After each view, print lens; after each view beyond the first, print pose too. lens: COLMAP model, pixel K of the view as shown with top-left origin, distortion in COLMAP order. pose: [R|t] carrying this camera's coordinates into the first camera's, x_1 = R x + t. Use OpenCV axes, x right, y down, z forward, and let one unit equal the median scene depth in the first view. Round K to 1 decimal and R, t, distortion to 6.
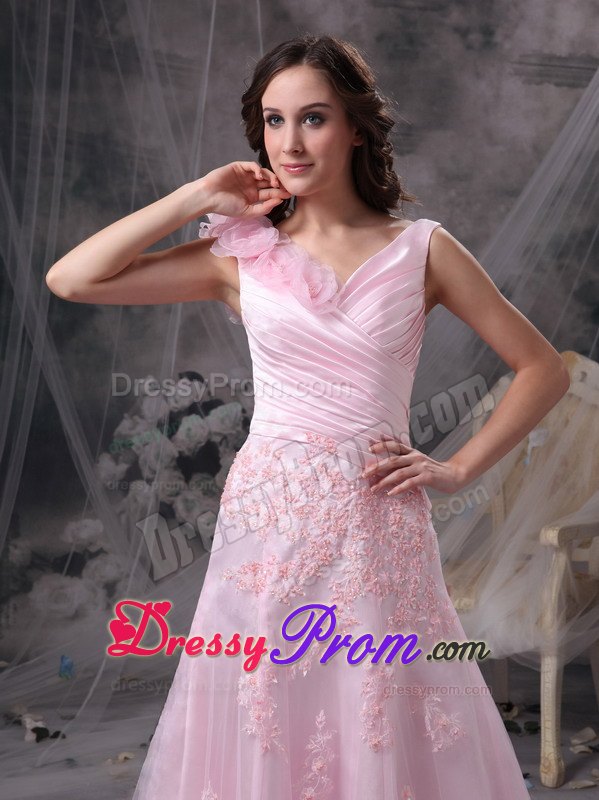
lens RADIAL K [[1437.0, 0, 292.9], [0, 1437.0, 456.6], [0, 0, 1]] dist [0.010076, 0.120630]
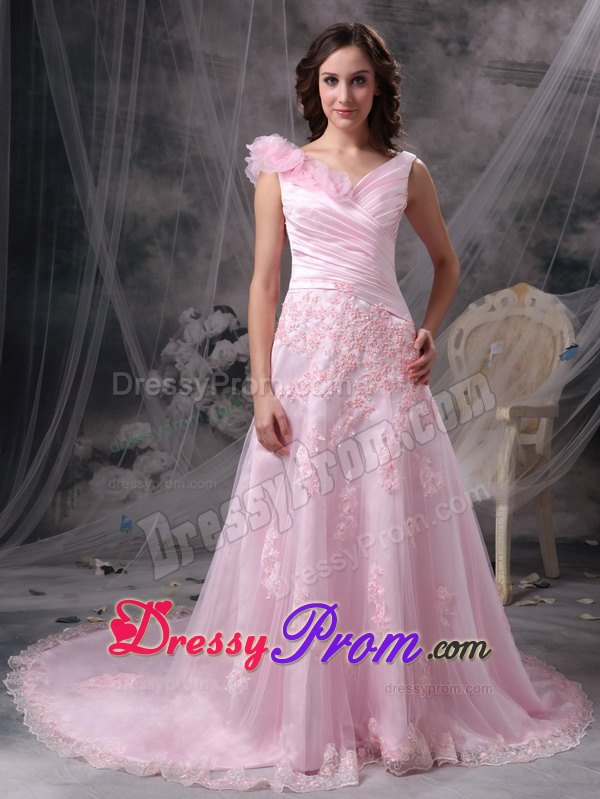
lens RADIAL K [[1387.5, 0, 300.0], [0, 1387.5, 399.5], [0, 0, 1]] dist [-0.013316, -0.034251]
pose [[0.999814, 0.016620, 0.009738, -0.015274], [-0.016133, 0.998712, -0.048110, 0.079653], [-0.010525, 0.047944, 0.998795, -0.201004]]
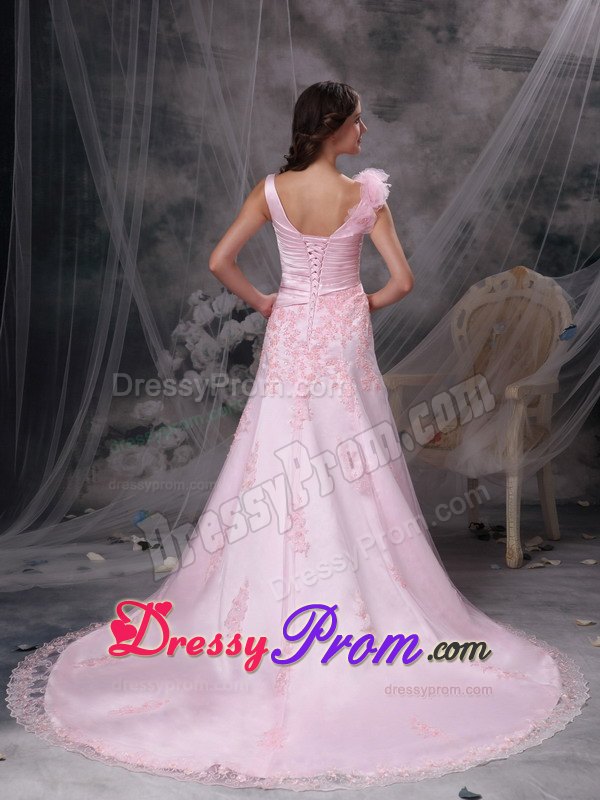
lens RADIAL K [[1476.3, 0, 278.3], [0, 1476.3, 397.1], [0, 0, 1]] dist [-0.075865, 0.176741]
pose [[0.998803, -0.009611, 0.047965, -0.092873], [0.009899, 0.999934, -0.005768, 0.049254], [-0.047906, 0.006236, 0.998832, -0.340816]]
